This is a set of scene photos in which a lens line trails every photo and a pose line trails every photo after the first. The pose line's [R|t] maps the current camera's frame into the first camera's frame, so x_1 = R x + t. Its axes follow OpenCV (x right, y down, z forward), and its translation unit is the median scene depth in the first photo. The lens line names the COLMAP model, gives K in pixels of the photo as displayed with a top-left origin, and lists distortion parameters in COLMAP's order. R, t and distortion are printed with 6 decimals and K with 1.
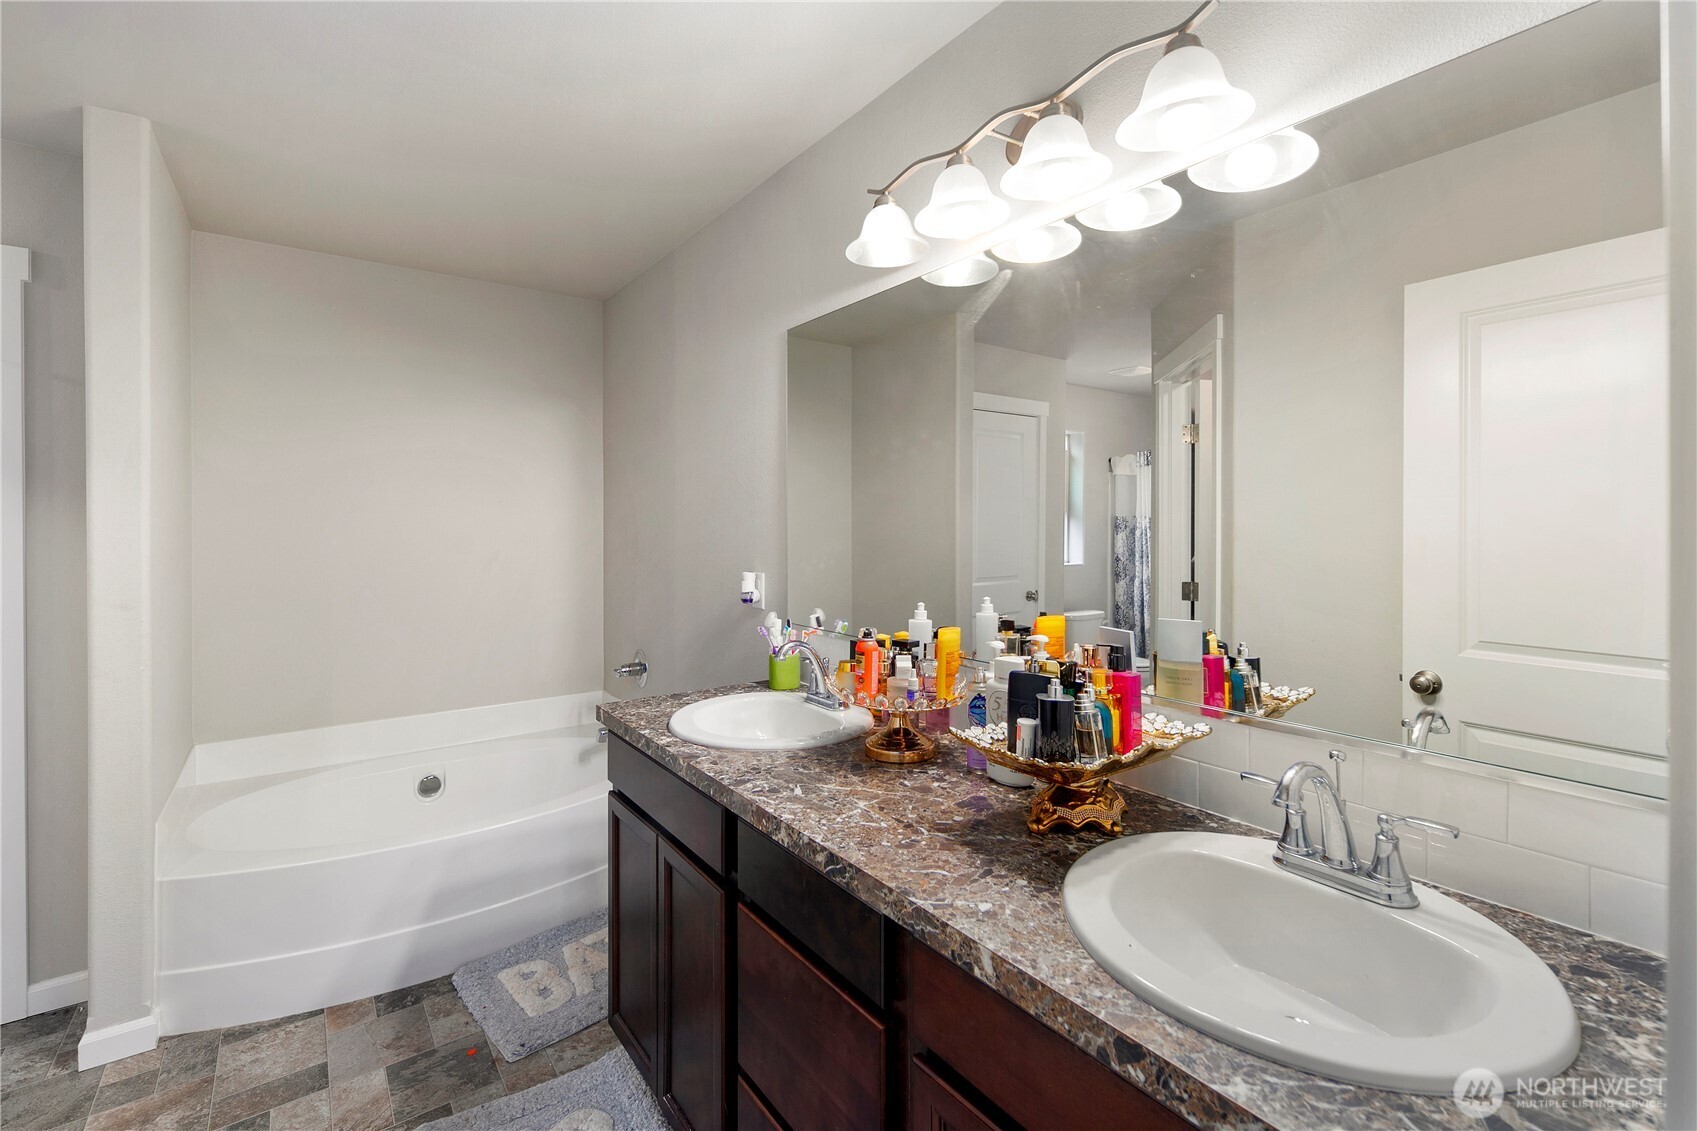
lens RADIAL K [[738.5, 0, 852.0], [0, 738.5, 525.2], [0, 0, 1]] dist [0.002378, -0.001122]
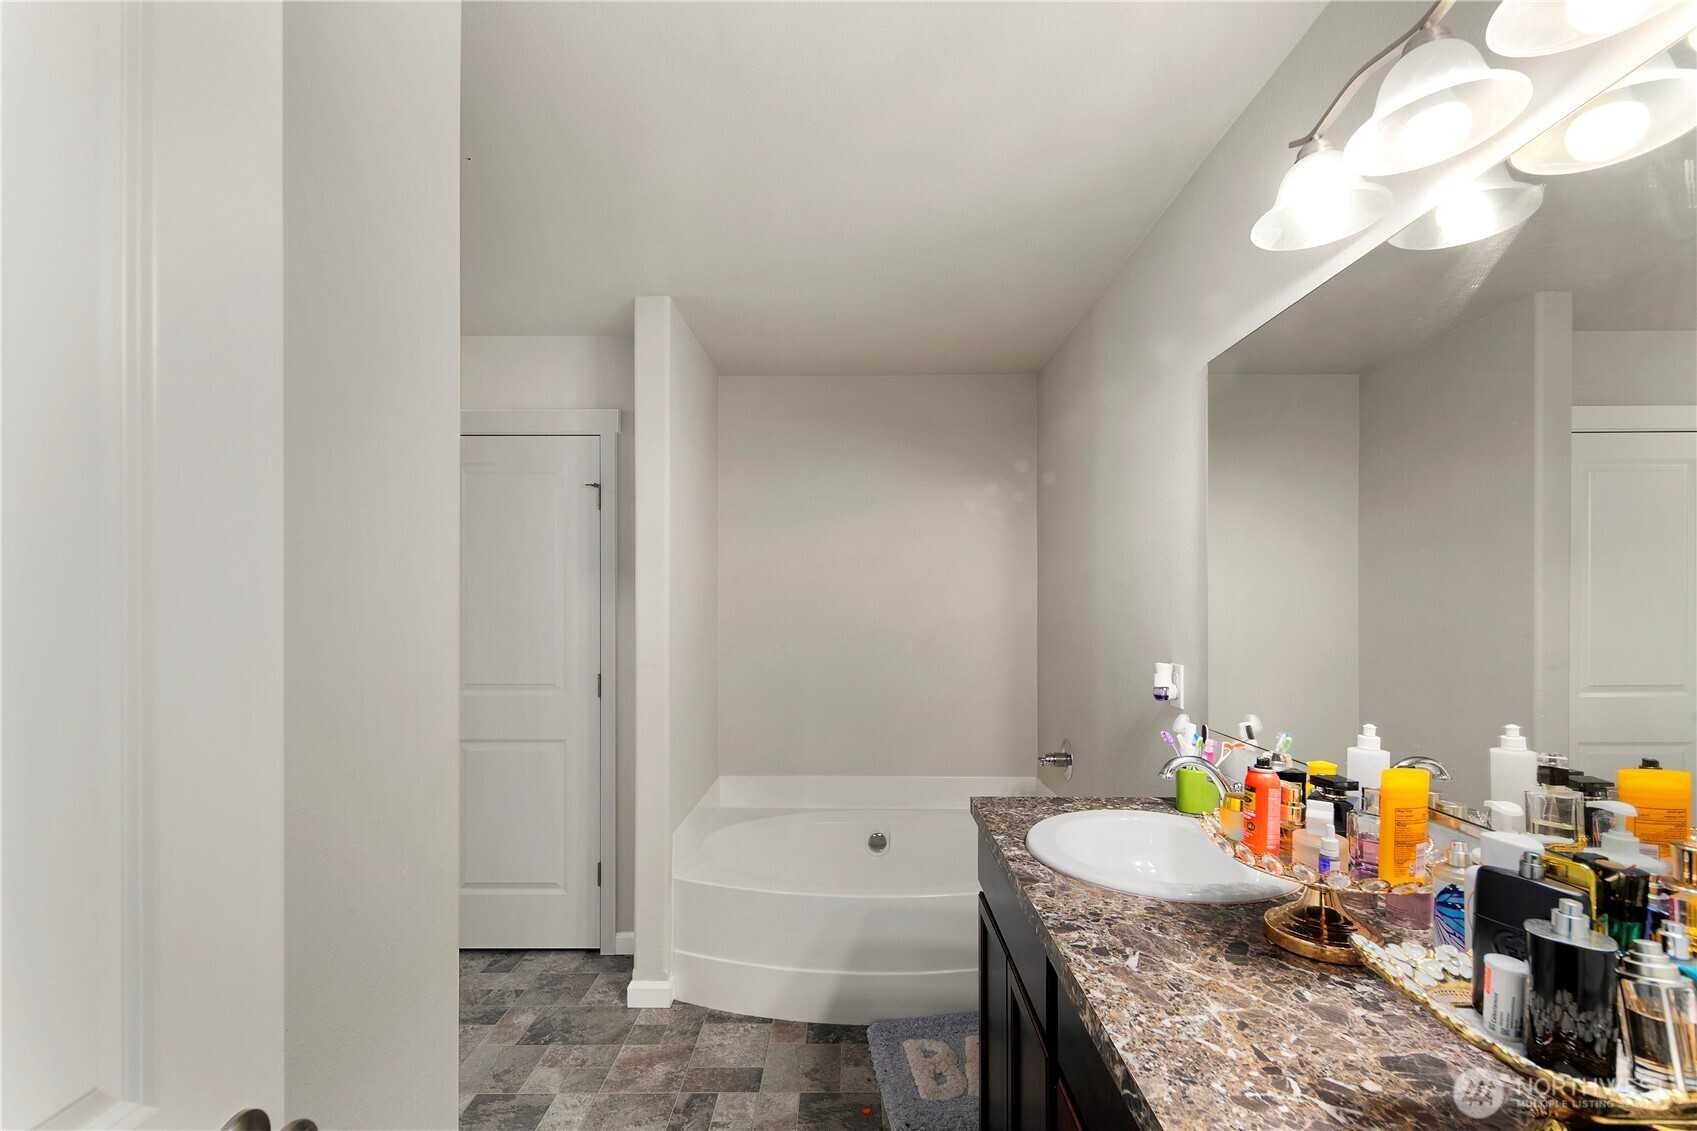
lens RADIAL K [[743.8, 0, 852.3], [0, 743.8, 600.5], [0, 0, 1]] dist [0.009525, -0.005752]
pose [[0.797419, -0.001042, -0.603425, 0.136293], [-0.001913, 0.999989, -0.004254, -0.004346], [0.603423, 0.004547, 0.797408, 0.186333]]
